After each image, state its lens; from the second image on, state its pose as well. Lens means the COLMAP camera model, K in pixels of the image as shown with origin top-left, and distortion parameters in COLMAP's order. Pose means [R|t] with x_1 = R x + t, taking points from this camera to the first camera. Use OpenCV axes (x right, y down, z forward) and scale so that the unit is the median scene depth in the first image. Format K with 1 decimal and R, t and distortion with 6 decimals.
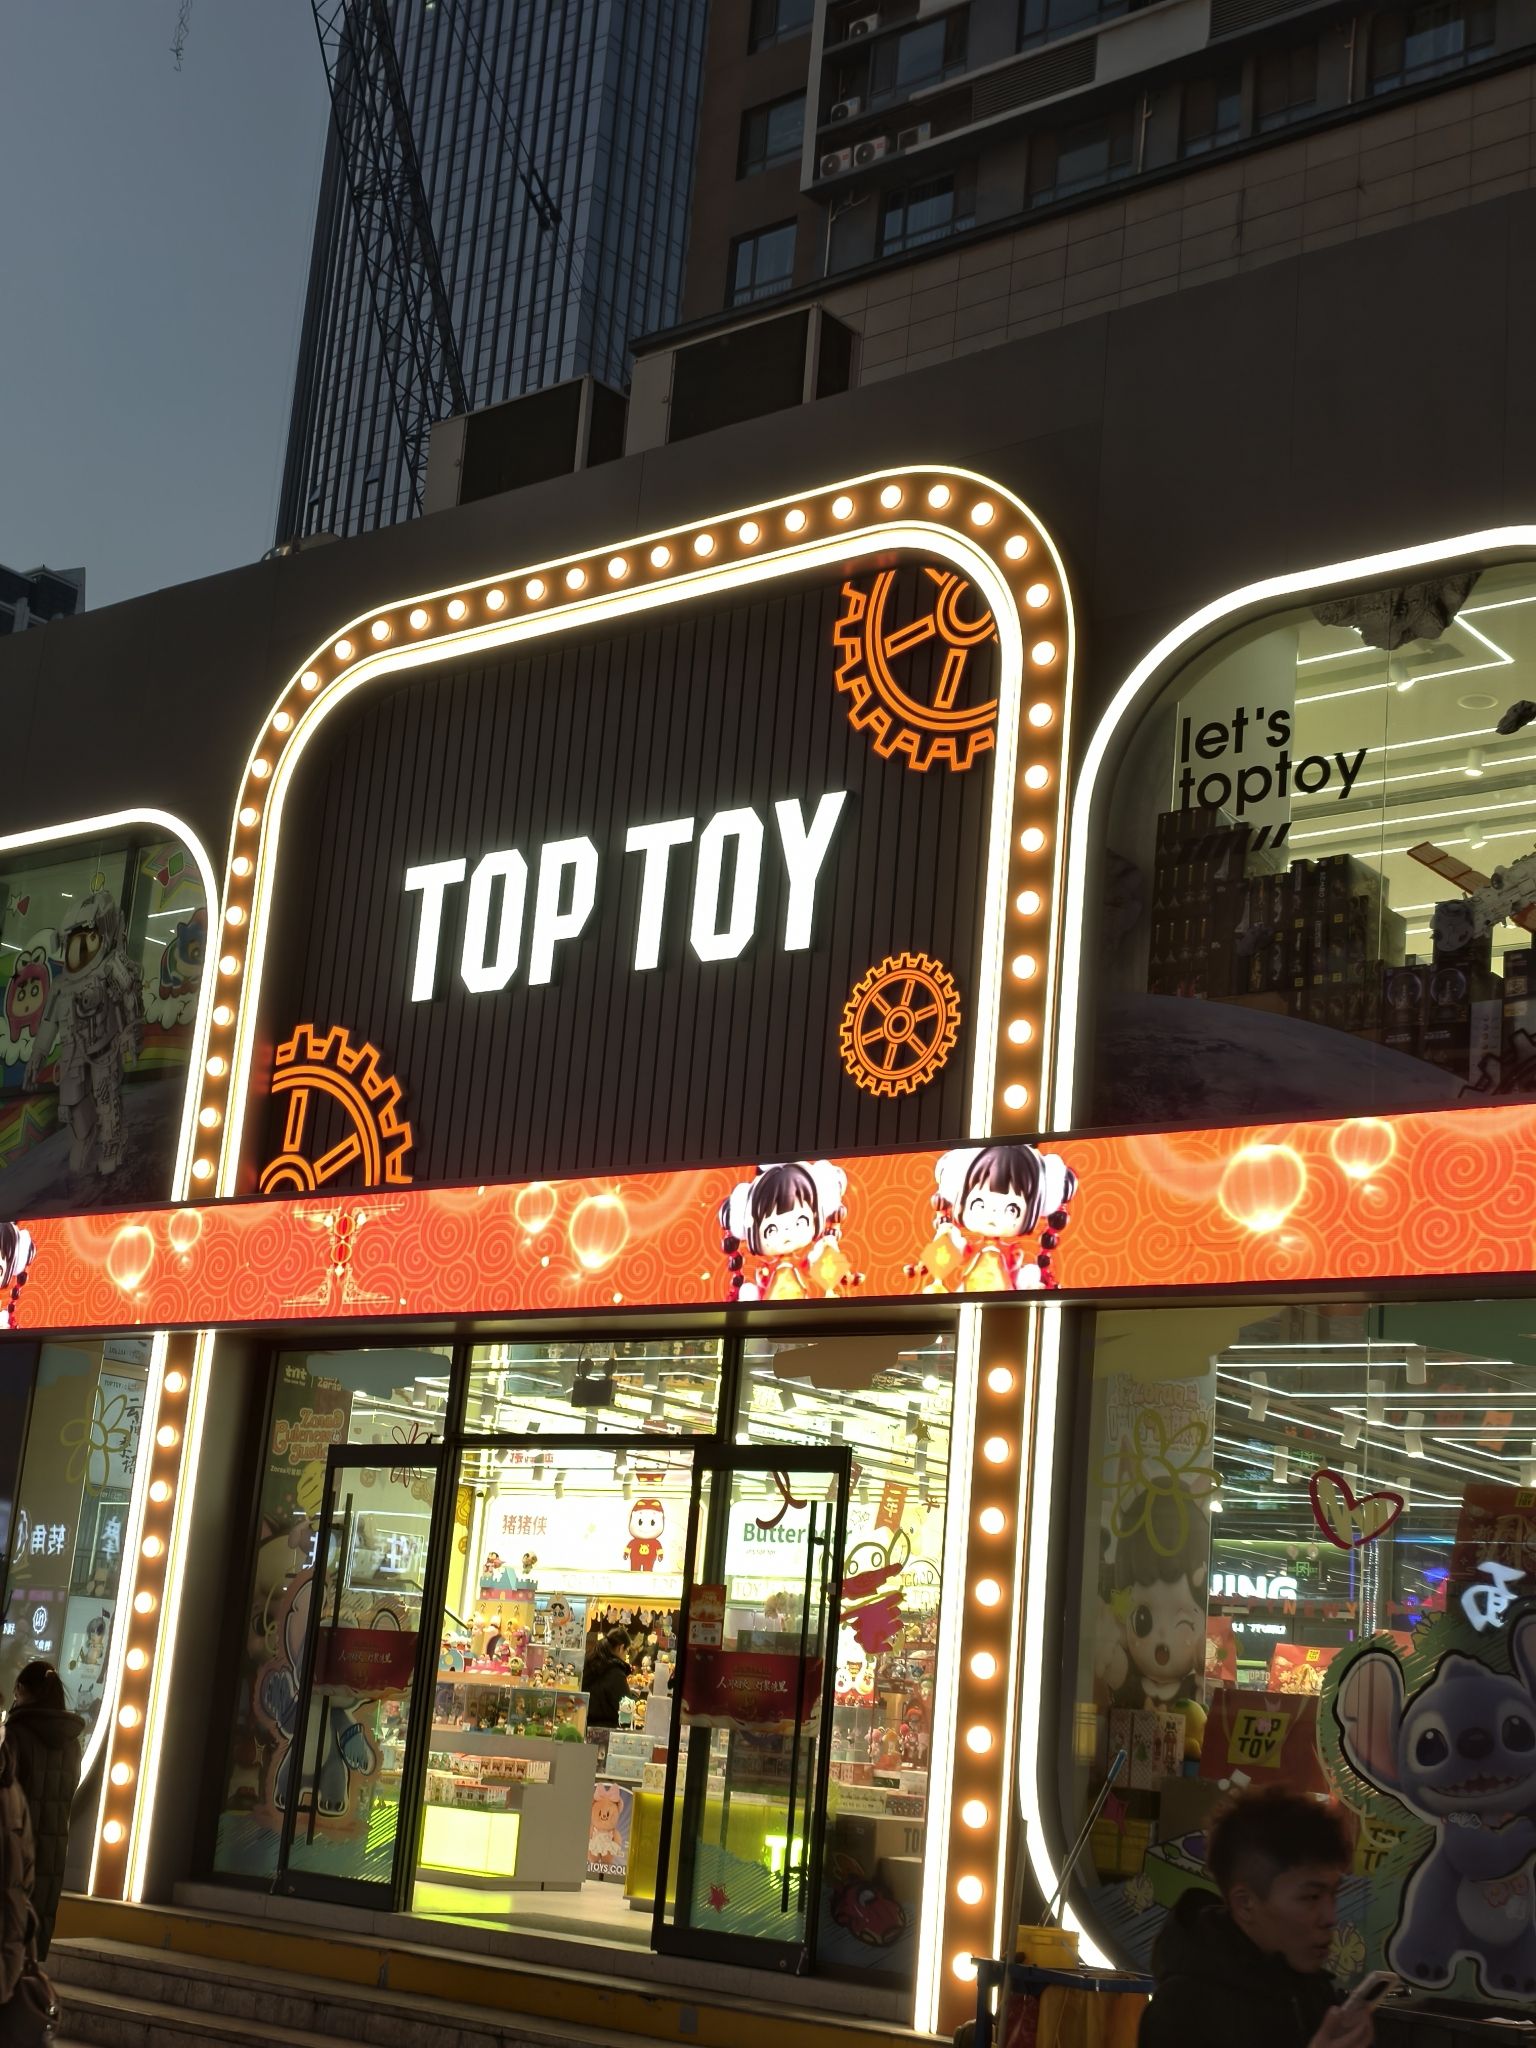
lens RADIAL K [[2767.1, 0, 760.0], [0, 2767.1, 1011.0], [0, 0, 1]] dist [0.019333, 0.000000]
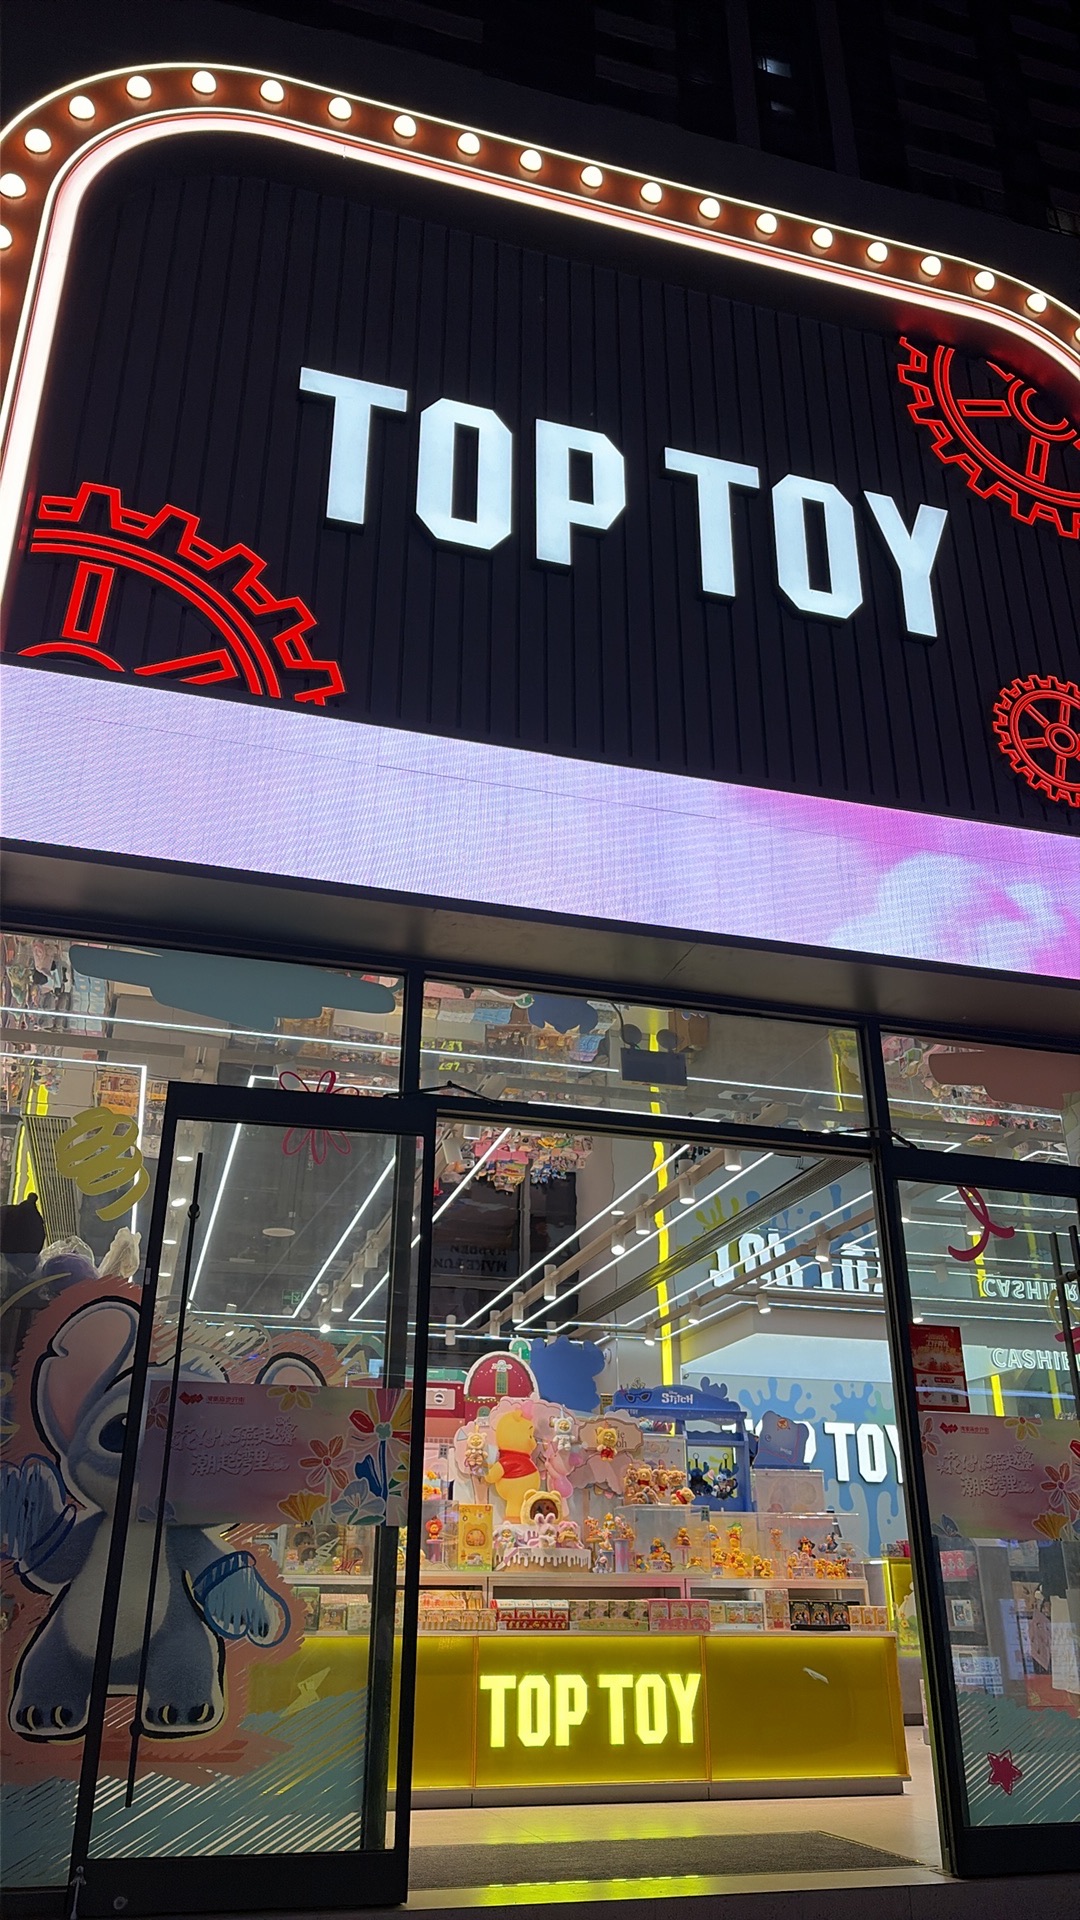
lens RADIAL K [[1371.3, 0, 546.2], [0, 1371.3, 969.4], [0, 0, 1]] dist [0.002330, 0.005354]
pose [[0.587678, 0.266548, 0.763929, -0.351760], [-0.160909, 0.963820, -0.212509, 0.187604], [-0.792933, 0.001963, 0.609305, 0.763745]]
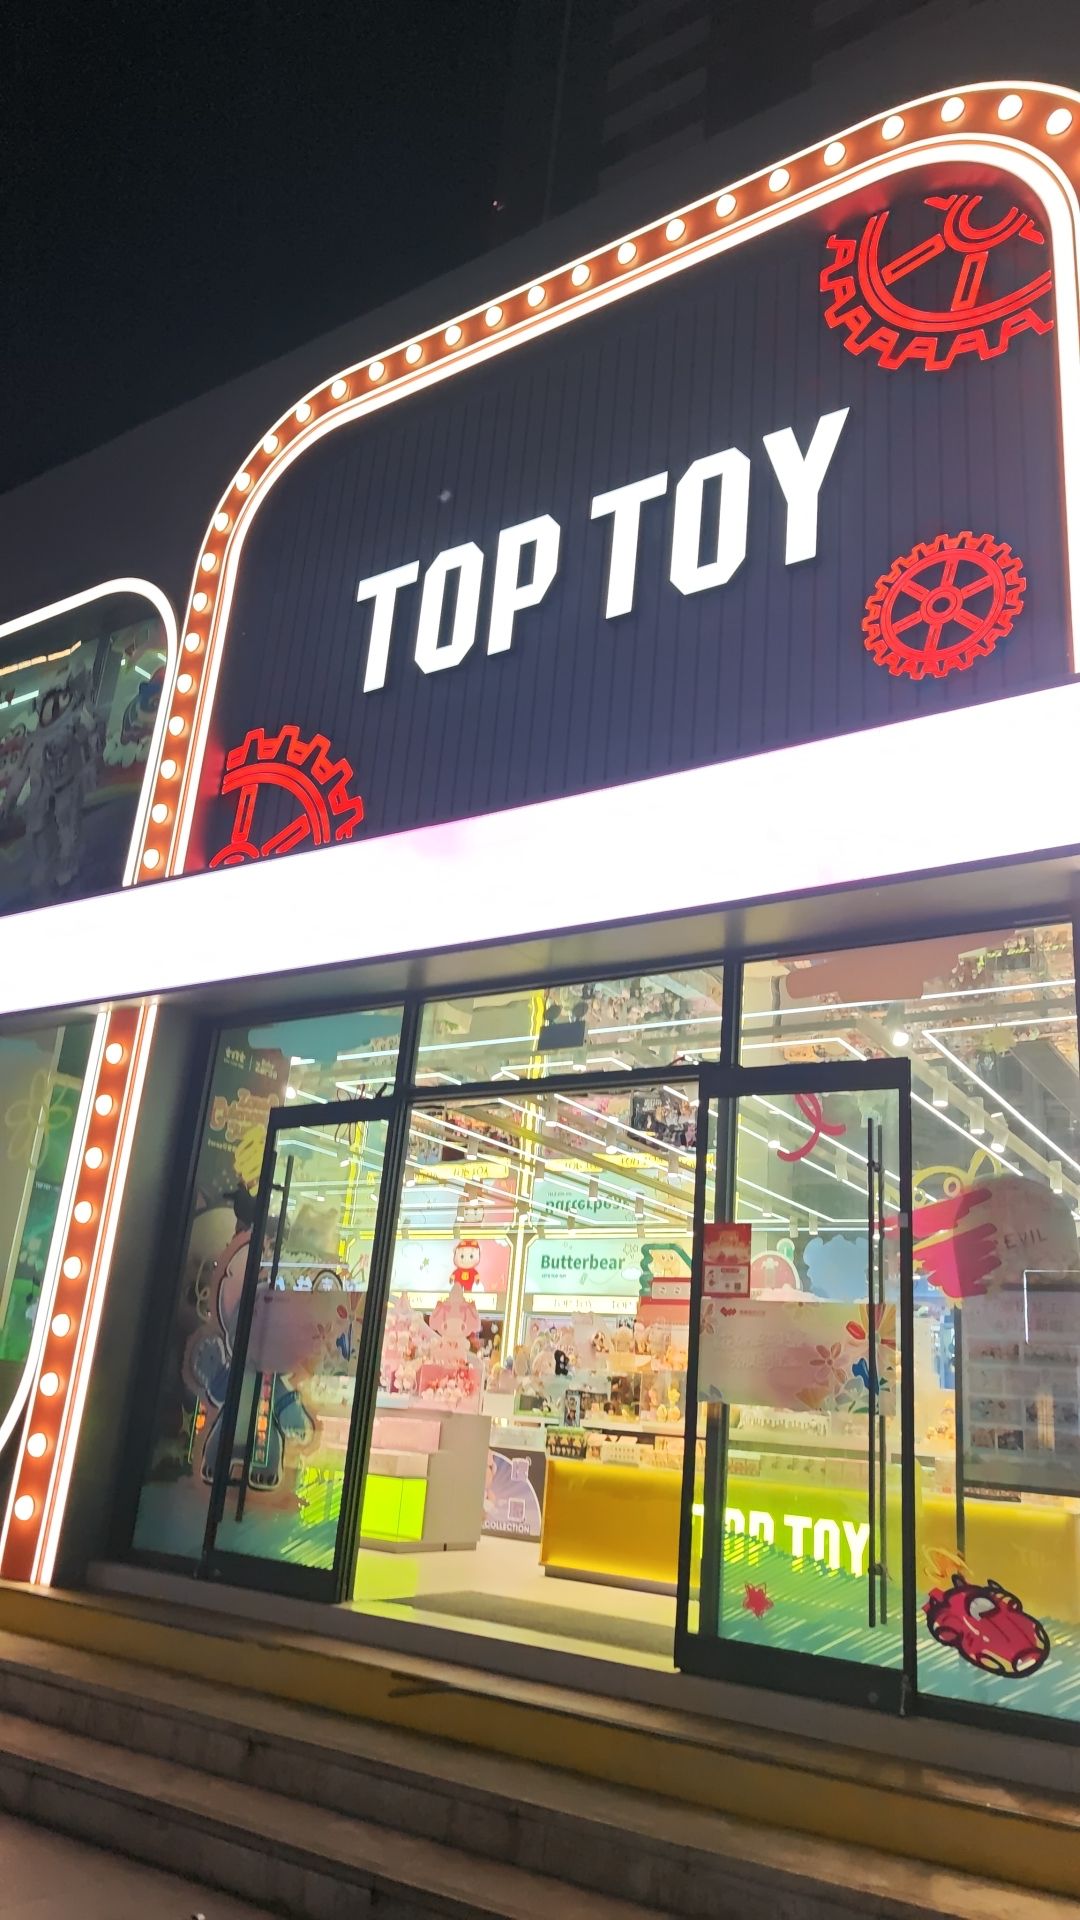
lens RADIAL K [[1298.6, 0, 561.1], [0, 1298.6, 986.2], [0, 0, 1]] dist [0.003382, -0.020102]
pose [[0.994948, 0.029190, 0.096052, -0.099453], [-0.023201, 0.997751, -0.062887, 0.142679], [-0.097671, 0.060341, 0.993388, 0.533442]]
